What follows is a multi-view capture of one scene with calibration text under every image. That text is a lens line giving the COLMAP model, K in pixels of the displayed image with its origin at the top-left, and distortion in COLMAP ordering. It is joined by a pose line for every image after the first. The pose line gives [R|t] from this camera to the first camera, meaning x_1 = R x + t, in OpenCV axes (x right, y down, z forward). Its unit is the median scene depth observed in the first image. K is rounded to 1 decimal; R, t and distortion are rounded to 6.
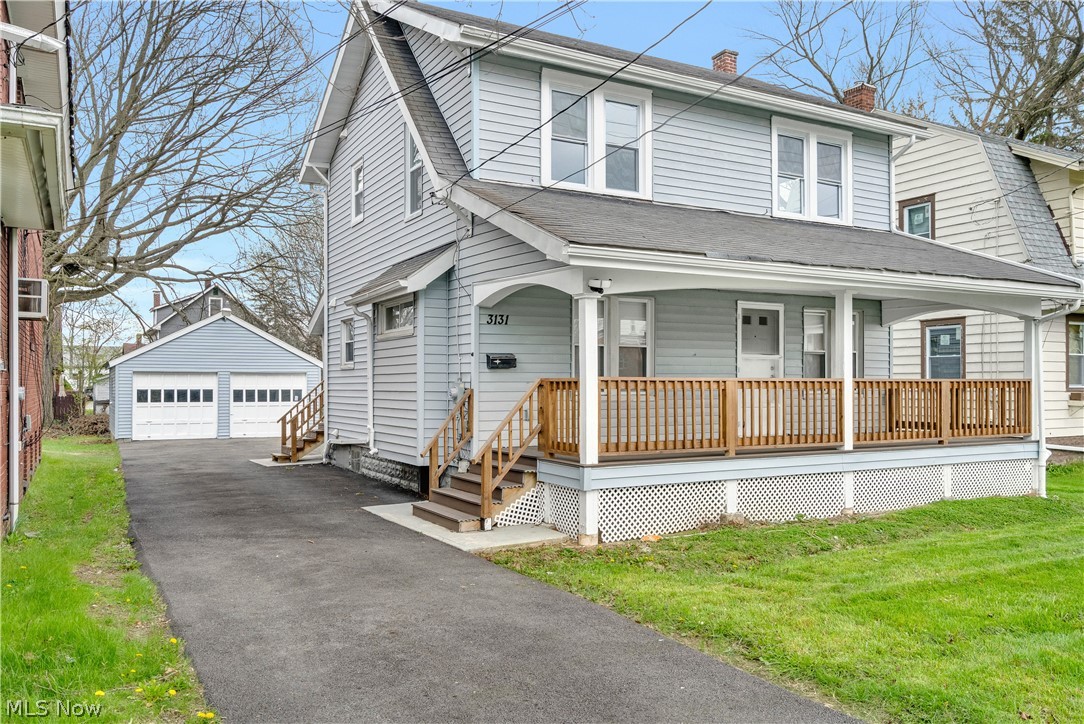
lens RADIAL K [[841.3, 0, 541.9], [0, 841.3, 369.0], [0, 0, 1]] dist [-0.005293, -0.000799]
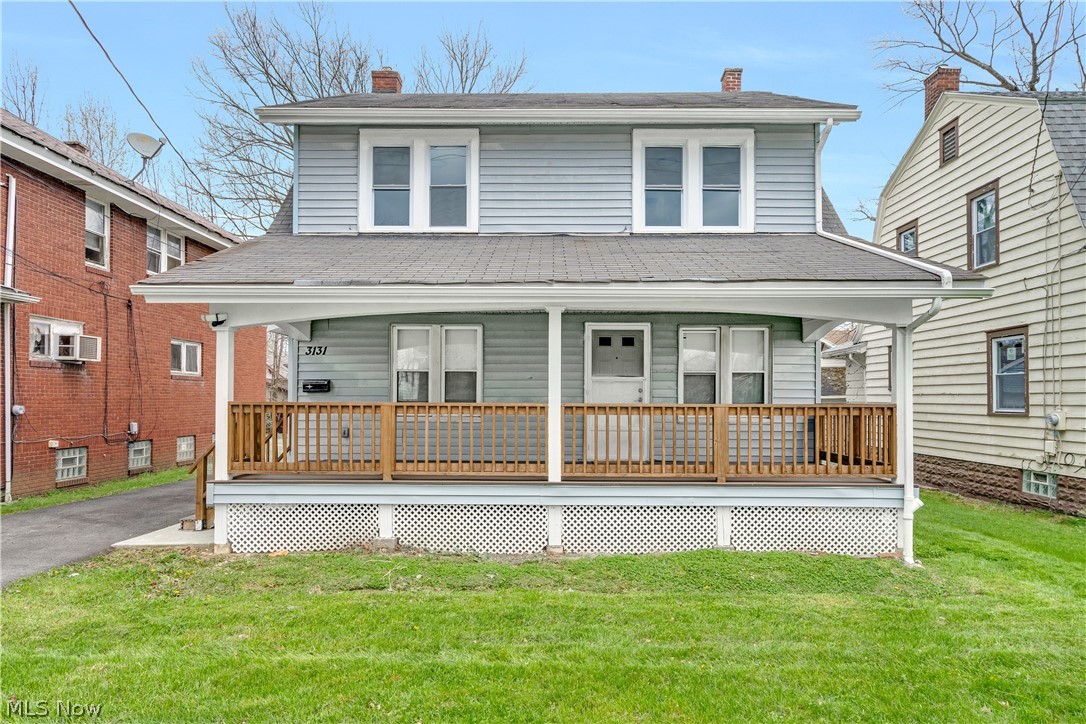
lens RADIAL K [[686.3, 0, 543.0], [0, 686.3, 362.0], [0, 0, 1]] dist [-0.006971, -0.004751]
pose [[0.868077, -0.024878, -0.495806, 0.596559], [0.004517, 0.999098, -0.042223, -0.001398], [0.496410, 0.034413, 0.867406, 0.286358]]
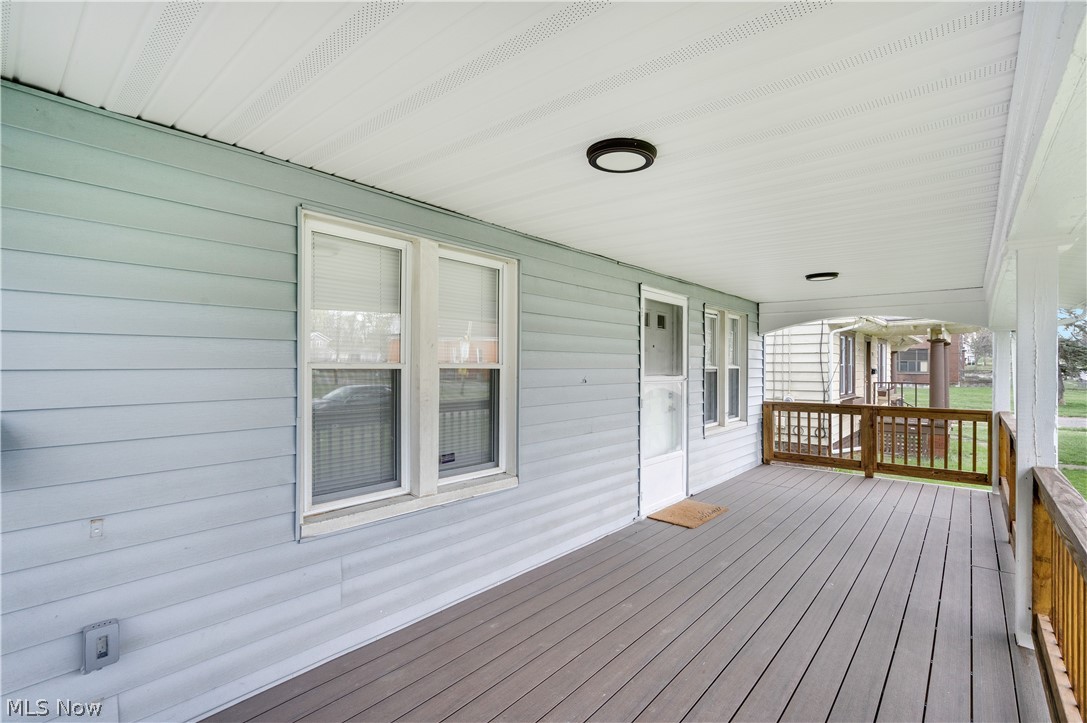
lens RADIAL K [[501.6, 0, 543.5], [0, 501.6, 361.5], [0, 0, 1]] dist [-0.000088, -0.000006]
pose [[0.937425, 0.007369, 0.348110, 0.051627], [-0.010698, 0.999914, 0.007642, -0.030863], [-0.348023, -0.010888, 0.937423, 0.712333]]
